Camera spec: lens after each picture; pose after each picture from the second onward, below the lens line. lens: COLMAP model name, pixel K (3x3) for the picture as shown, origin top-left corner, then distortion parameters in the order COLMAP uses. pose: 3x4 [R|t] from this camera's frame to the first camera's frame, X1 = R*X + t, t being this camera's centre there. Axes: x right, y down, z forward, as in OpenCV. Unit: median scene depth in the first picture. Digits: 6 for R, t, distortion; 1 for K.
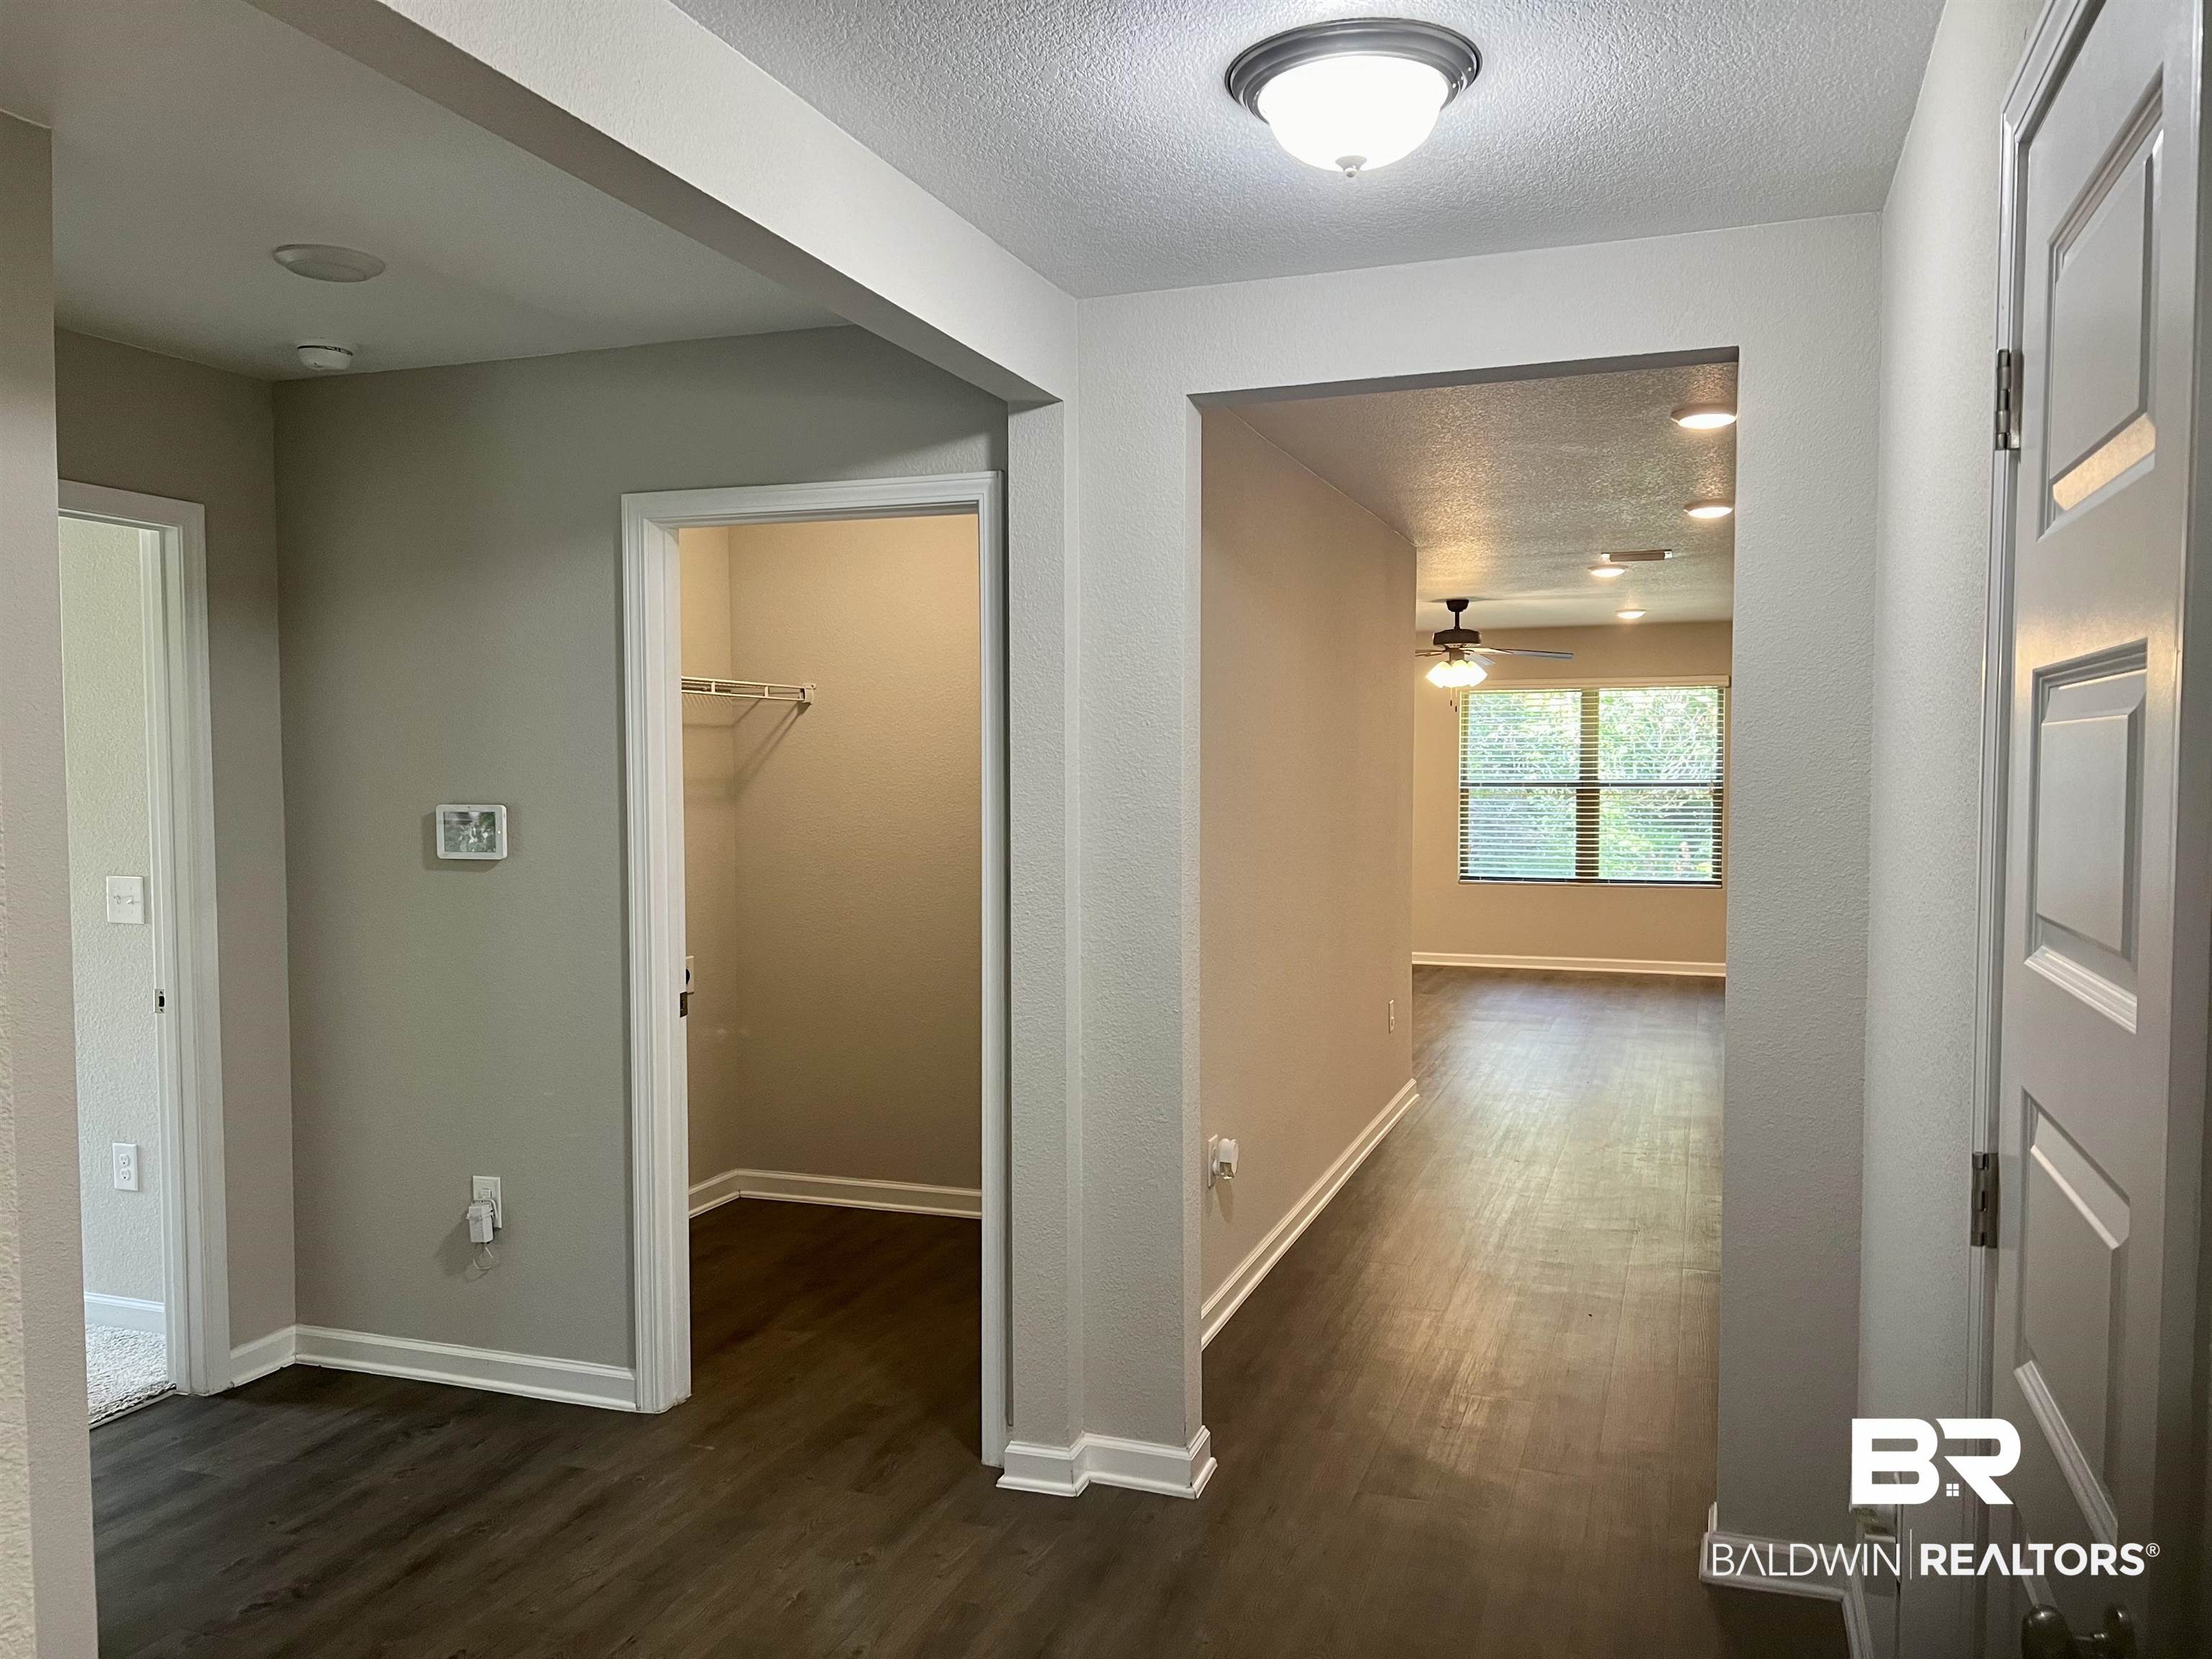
lens RADIAL K [[1664.5, 0, 1111.9], [0, 1664.5, 830.0], [0, 0, 1]] dist [0.043498, -0.053553]
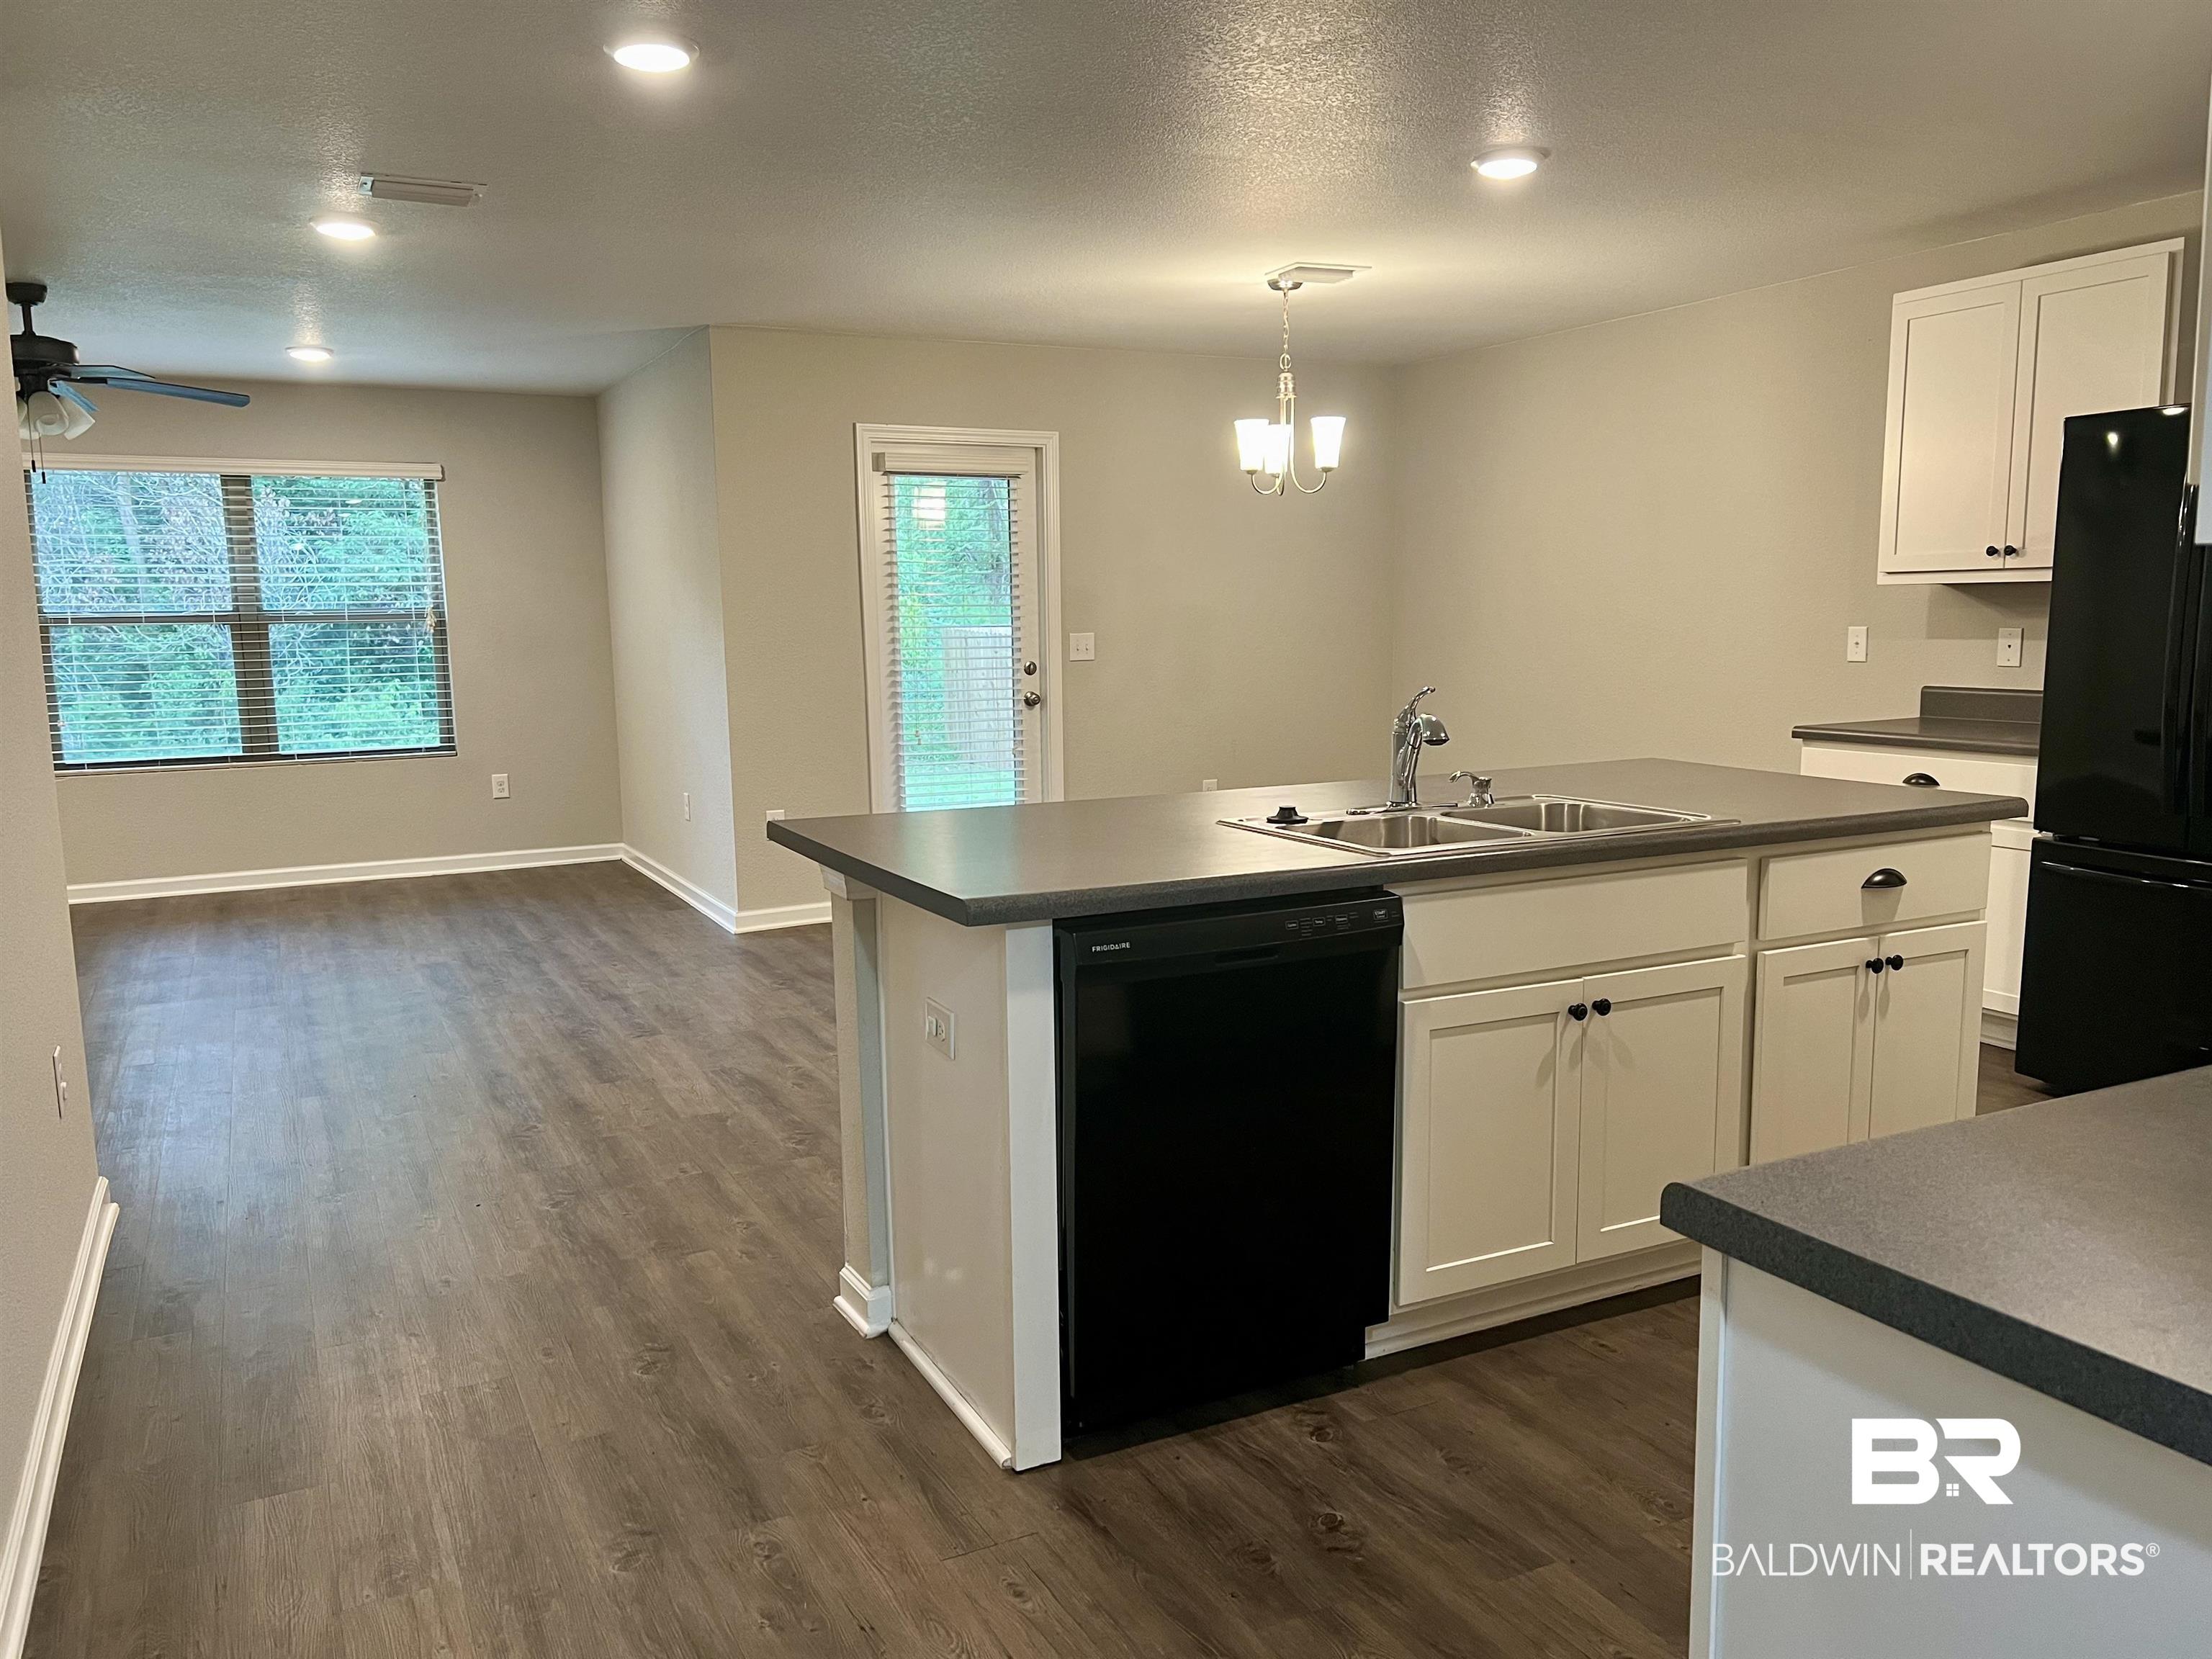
lens RADIAL K [[1664.5, 0, 1114.9], [0, 1664.5, 847.5], [0, 0, 1]] dist [0.043498, -0.053553]
pose [[0.681201, -0.110755, 0.723671, 0.019263], [0.044757, 0.992942, 0.109835, 0.006899], [-0.730727, -0.042430, 0.681350, 0.272558]]
